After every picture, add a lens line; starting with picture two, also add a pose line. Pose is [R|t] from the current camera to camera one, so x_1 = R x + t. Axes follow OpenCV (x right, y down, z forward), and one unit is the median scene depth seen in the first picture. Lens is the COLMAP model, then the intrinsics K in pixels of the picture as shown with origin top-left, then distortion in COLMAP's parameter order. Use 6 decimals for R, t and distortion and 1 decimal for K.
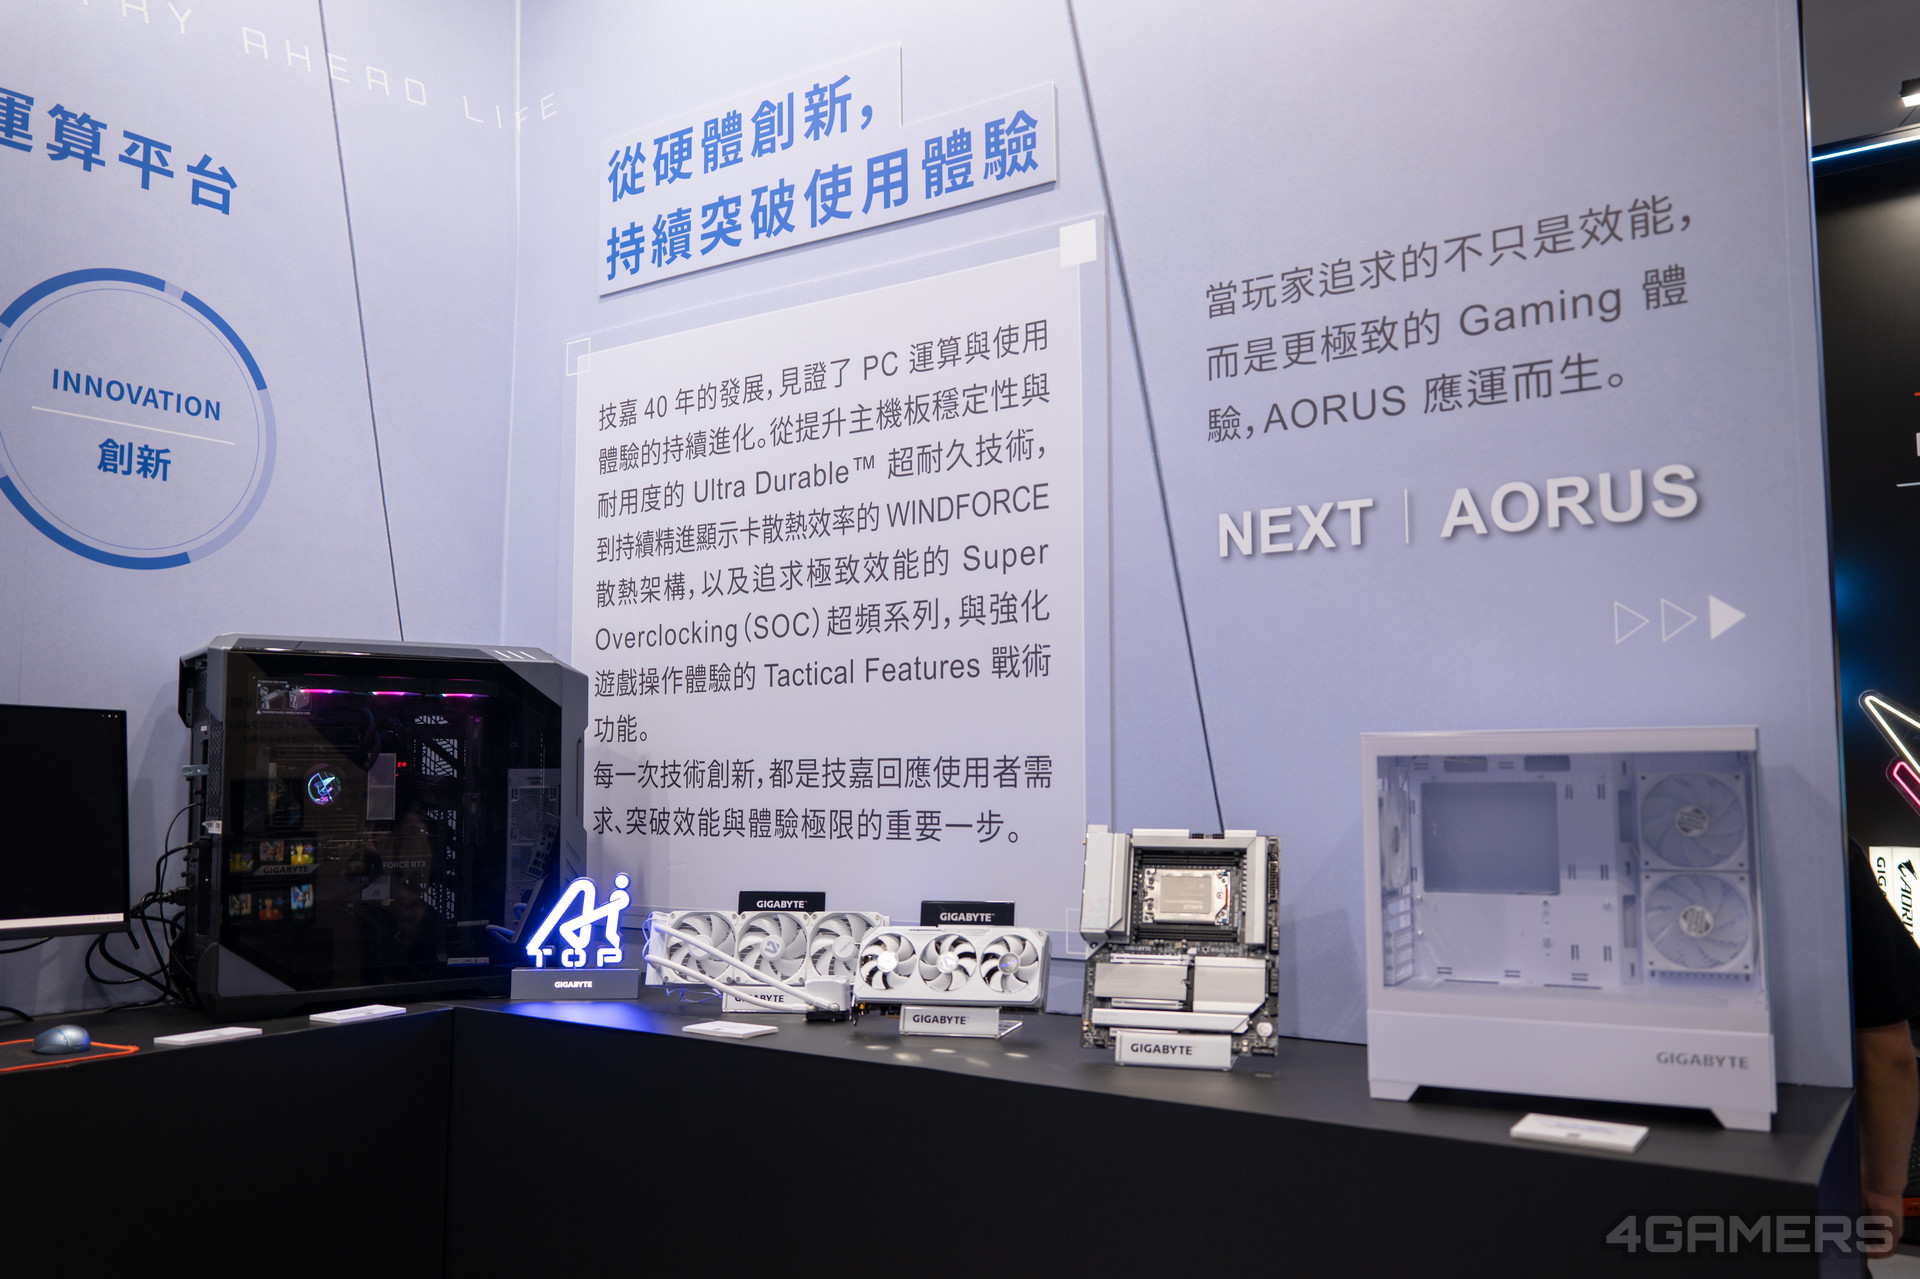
lens RADIAL K [[1552.6, 0, 962.9], [0, 1552.6, 650.9], [0, 0, 1]] dist [-0.008436, -0.004483]
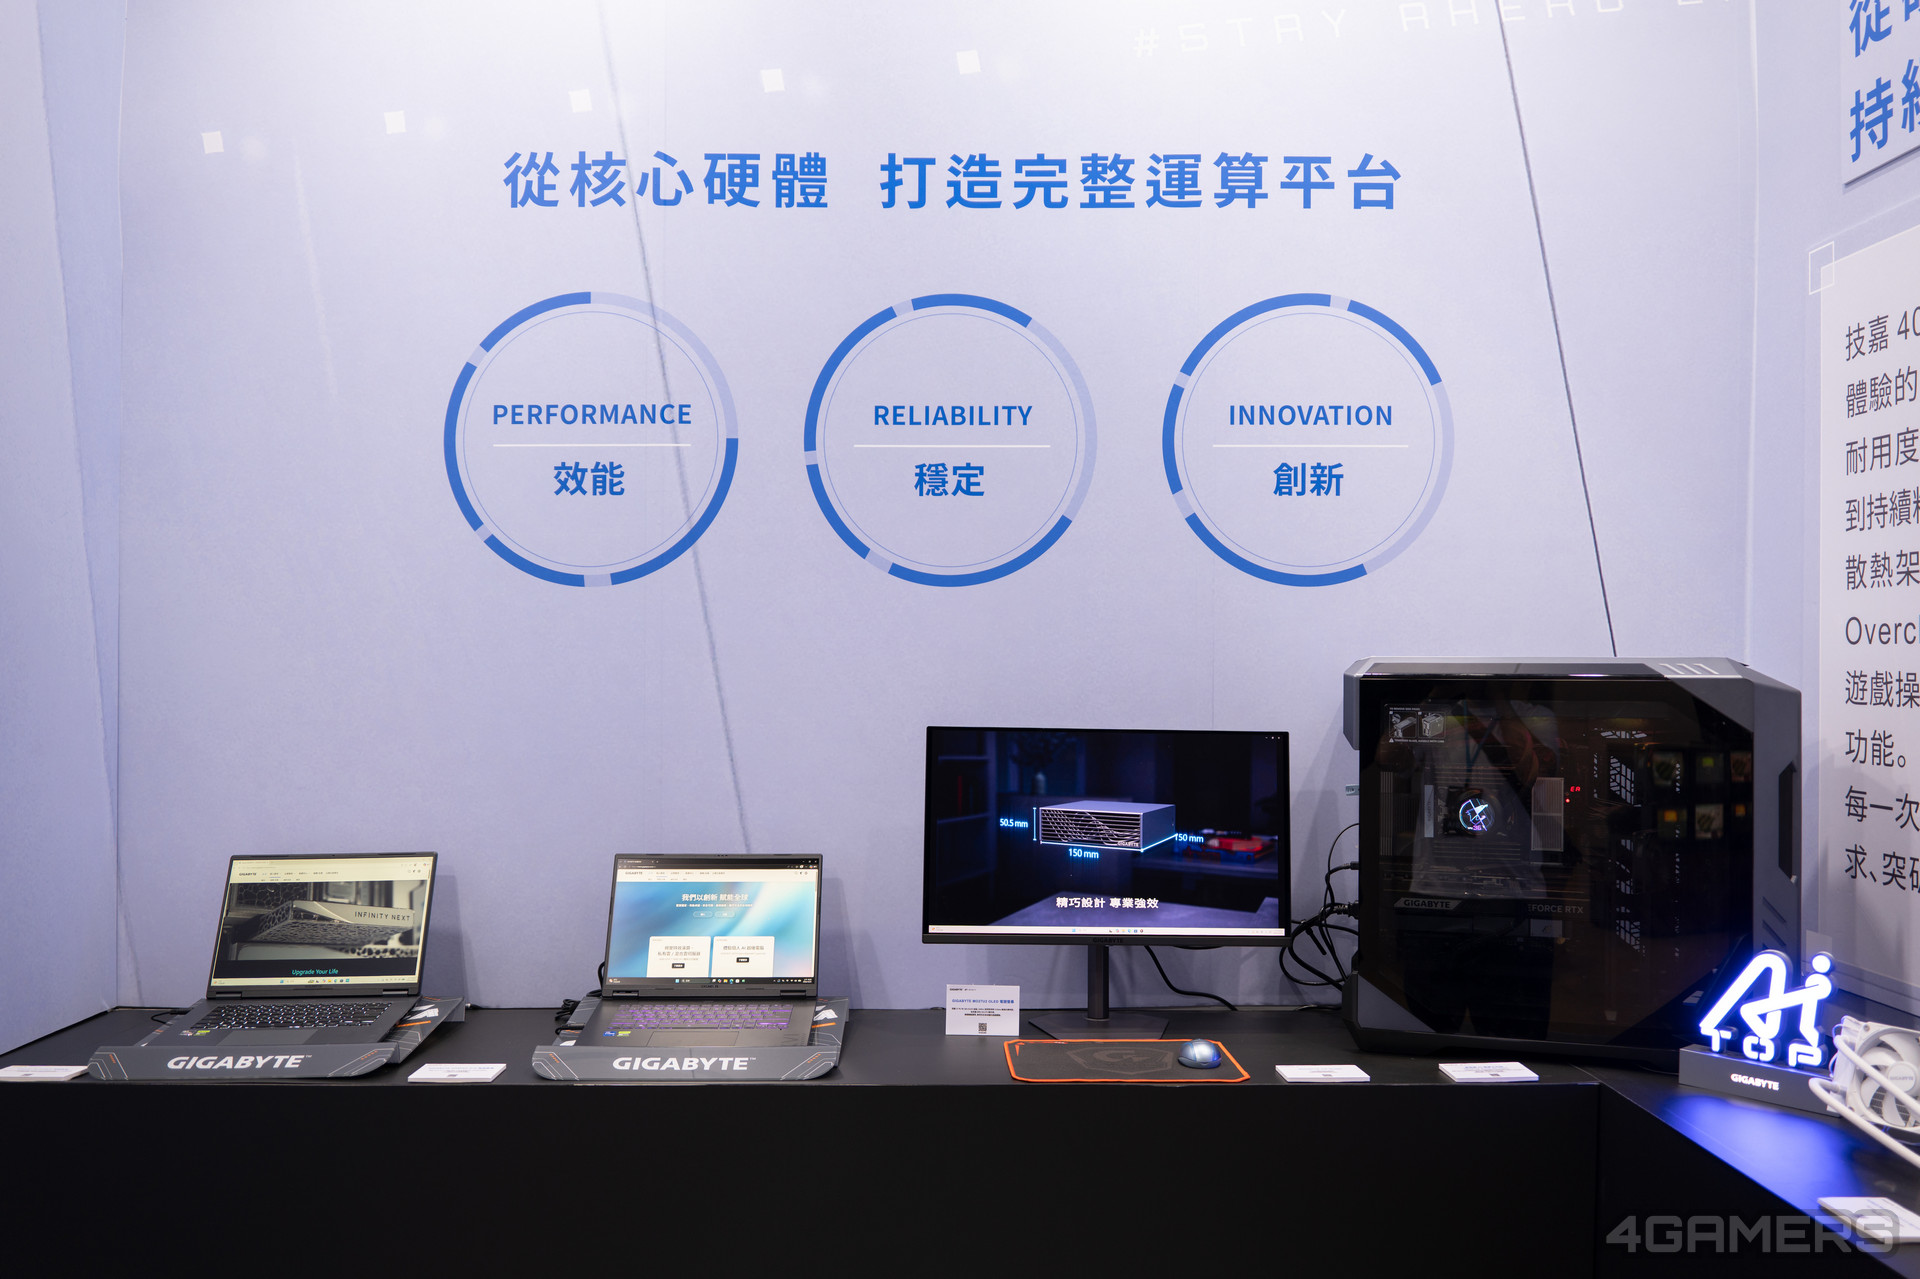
lens RADIAL K [[1552.6, 0, 956.3], [0, 1552.6, 629.9], [0, 0, 1]] dist [-0.008436, -0.004483]
pose [[0.570403, -0.001521, -0.821363, 0.170308], [0.067397, 0.996713, 0.044959, -0.082748], [0.818595, -0.081002, 0.568631, 0.207204]]
